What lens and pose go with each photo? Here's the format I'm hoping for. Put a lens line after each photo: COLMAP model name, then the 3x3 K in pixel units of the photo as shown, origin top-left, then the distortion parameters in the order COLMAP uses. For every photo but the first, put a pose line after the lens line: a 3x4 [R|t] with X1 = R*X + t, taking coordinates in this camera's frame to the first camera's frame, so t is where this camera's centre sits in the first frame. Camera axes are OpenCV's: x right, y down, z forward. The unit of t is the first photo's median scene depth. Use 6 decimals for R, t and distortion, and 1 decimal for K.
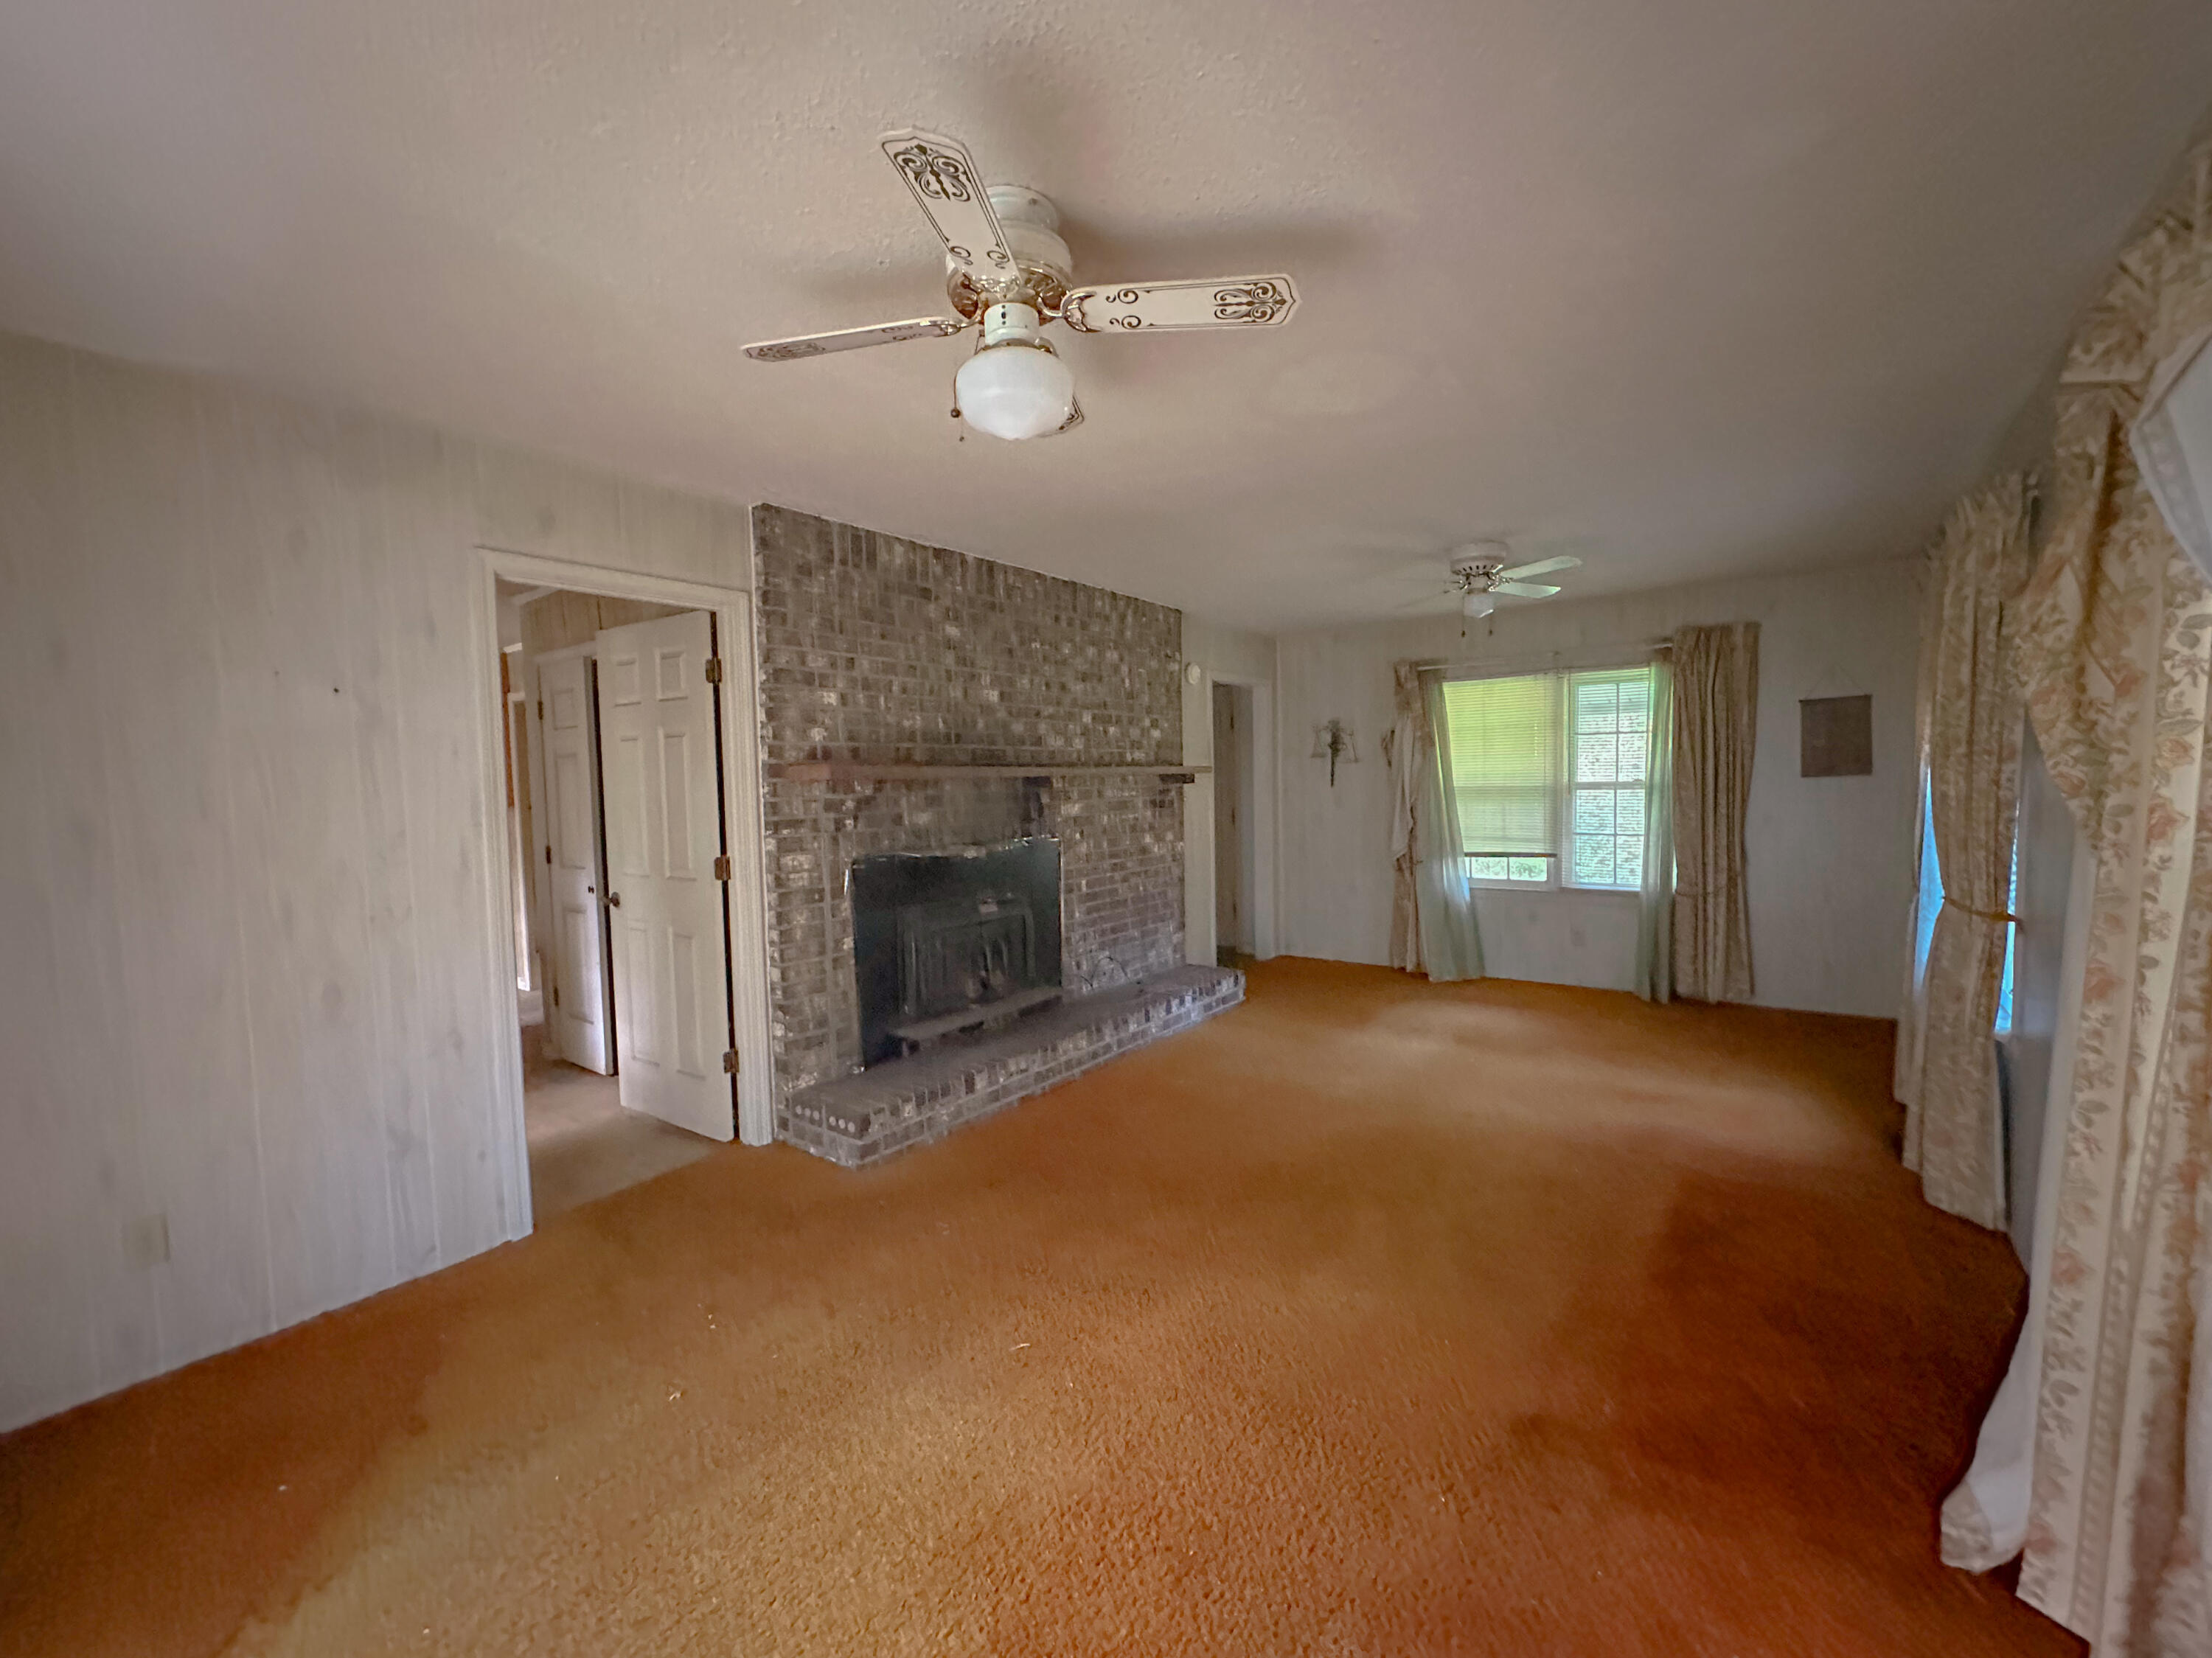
lens RADIAL K [[905.7, 0, 1106.0], [0, 905.7, 829.0], [0, 0, 1]] dist [-0.001623, -0.000030]
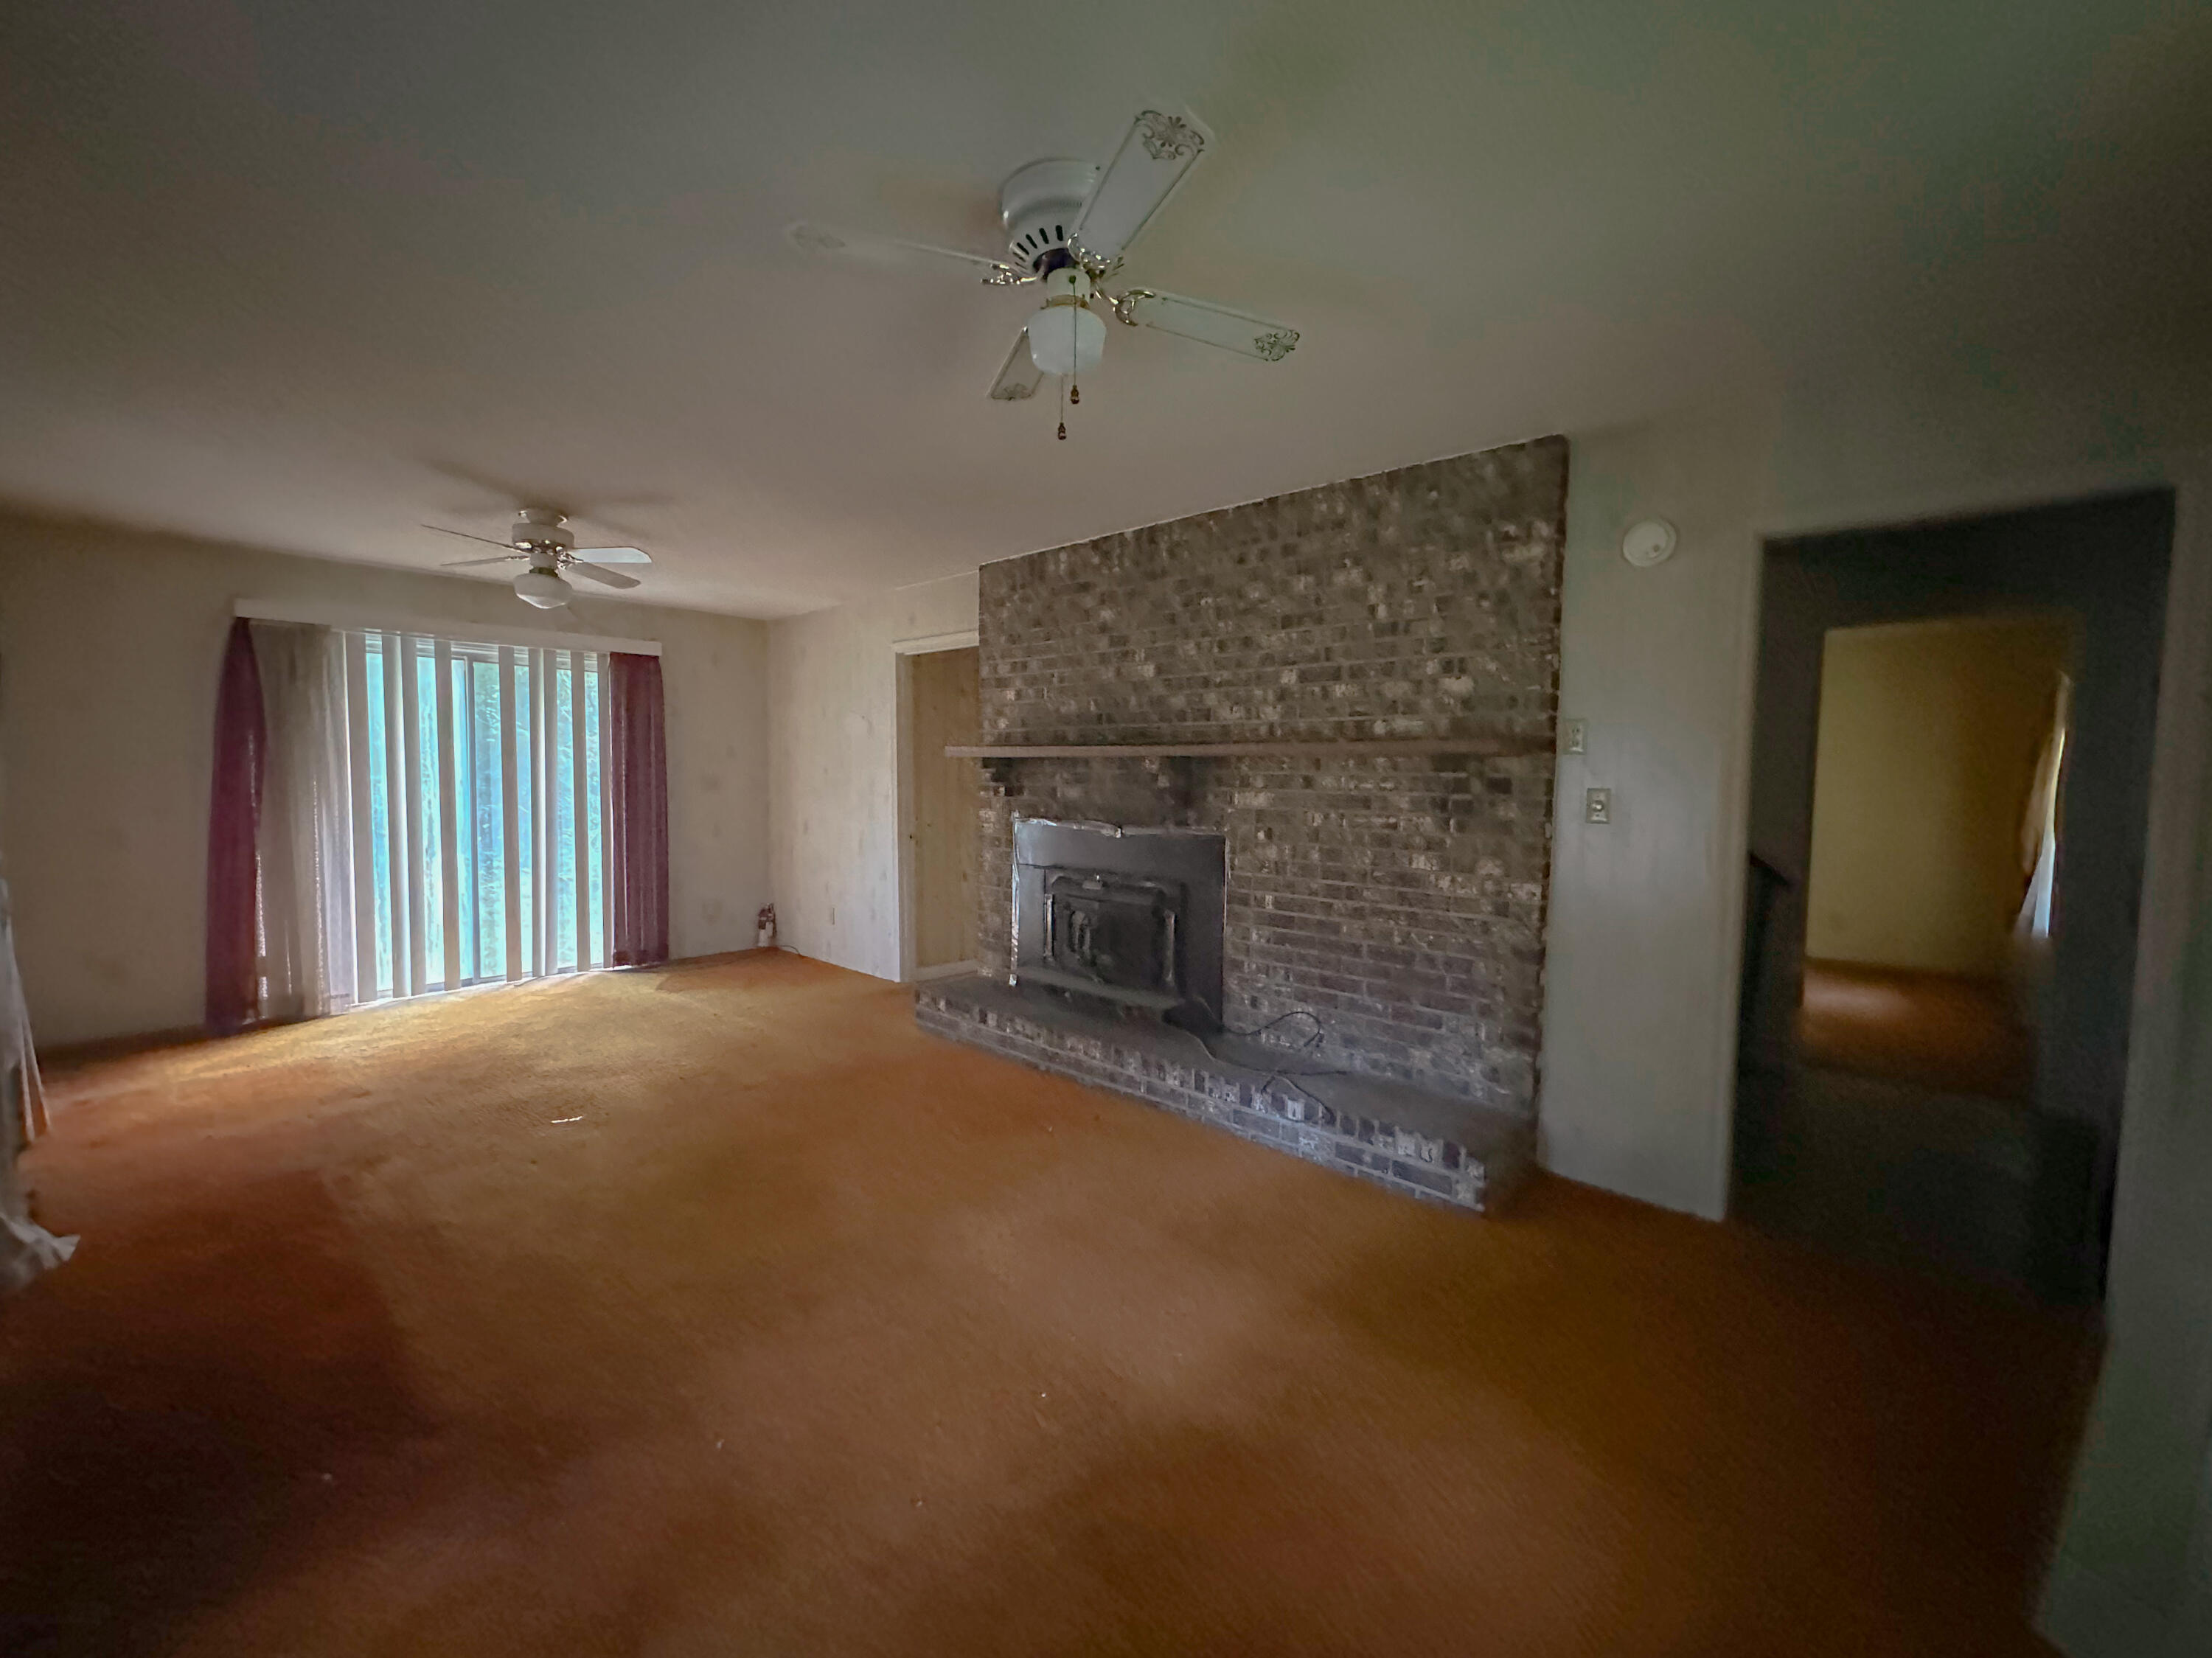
lens RADIAL K [[905.7, 0, 1106.0], [0, 905.7, 829.0], [0, 0, 1]] dist [-0.001623, -0.000030]
pose [[-0.104056, 0.083318, -0.991075, 0.831260], [-0.064344, 0.993833, 0.090306, -0.065514], [0.992488, 0.073166, -0.098054, 1.063959]]
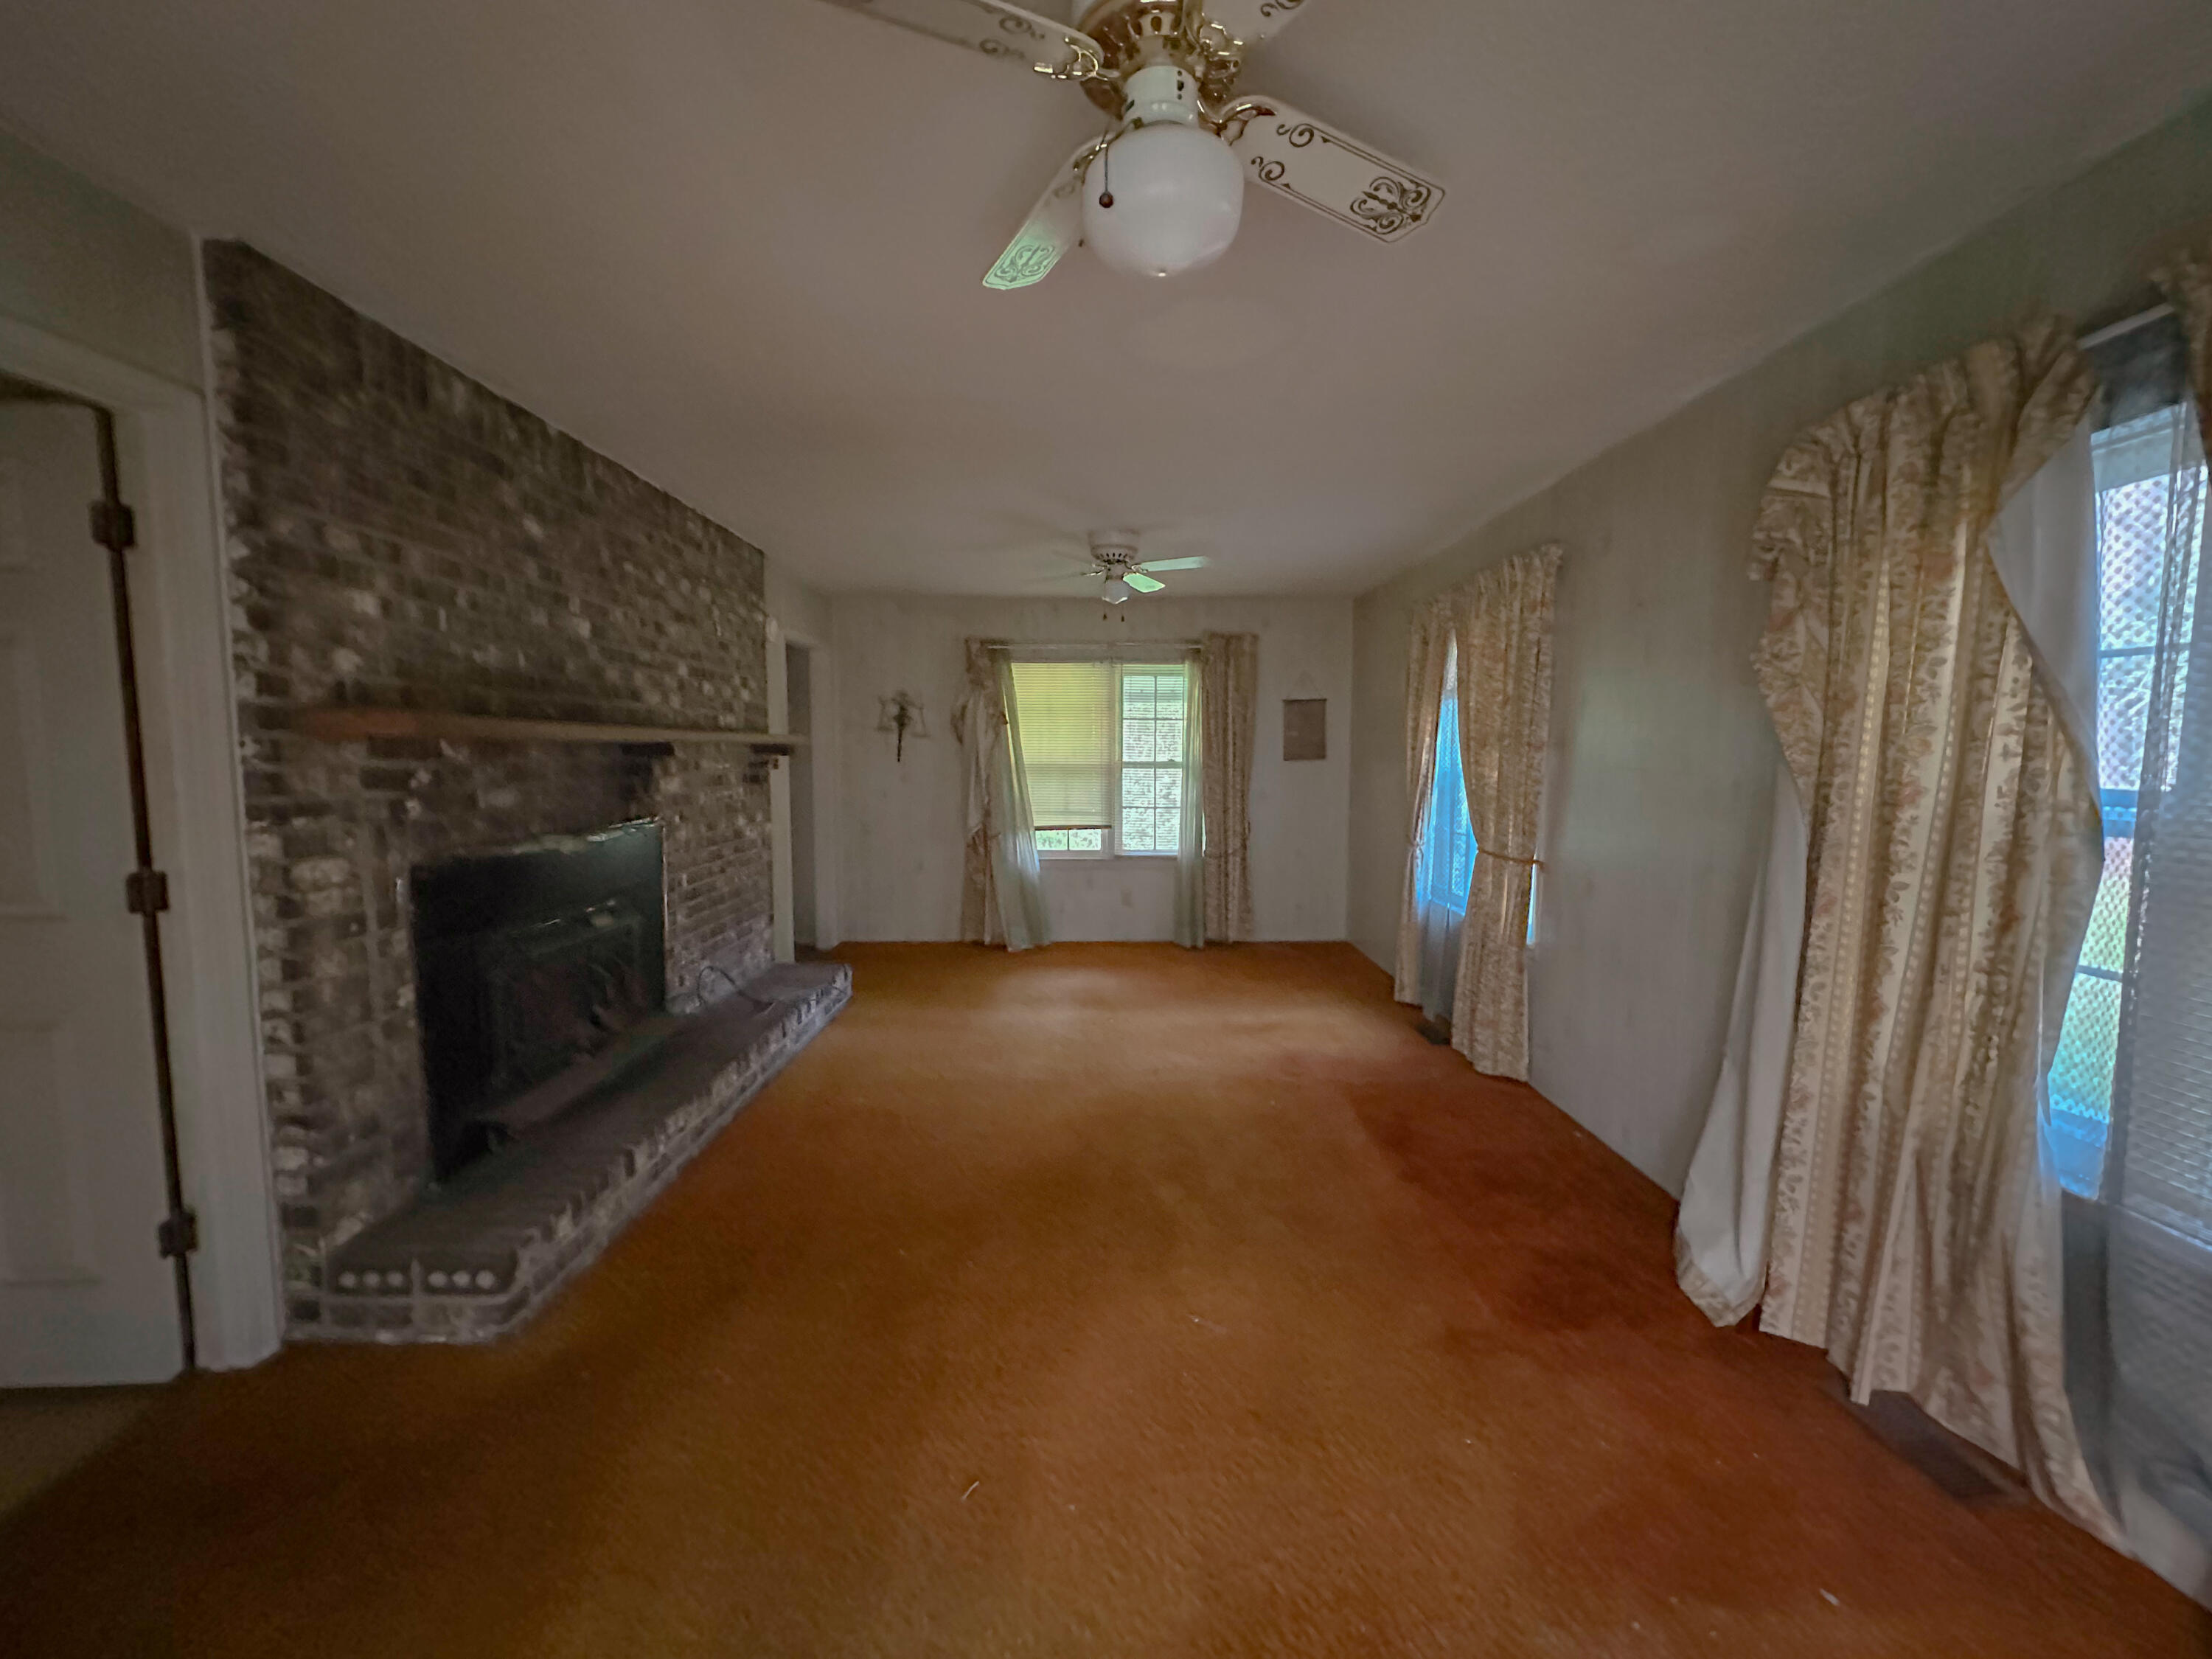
lens RADIAL K [[888.1, 0, 1106.0], [0, 888.1, 829.5], [0, 0, 1]] dist [0.000684, 0.000140]
pose [[0.796873, -0.029817, 0.603411, -0.226487], [0.013239, 0.999403, 0.031902, -0.003374], [-0.604002, -0.017433, 0.796792, 0.177140]]
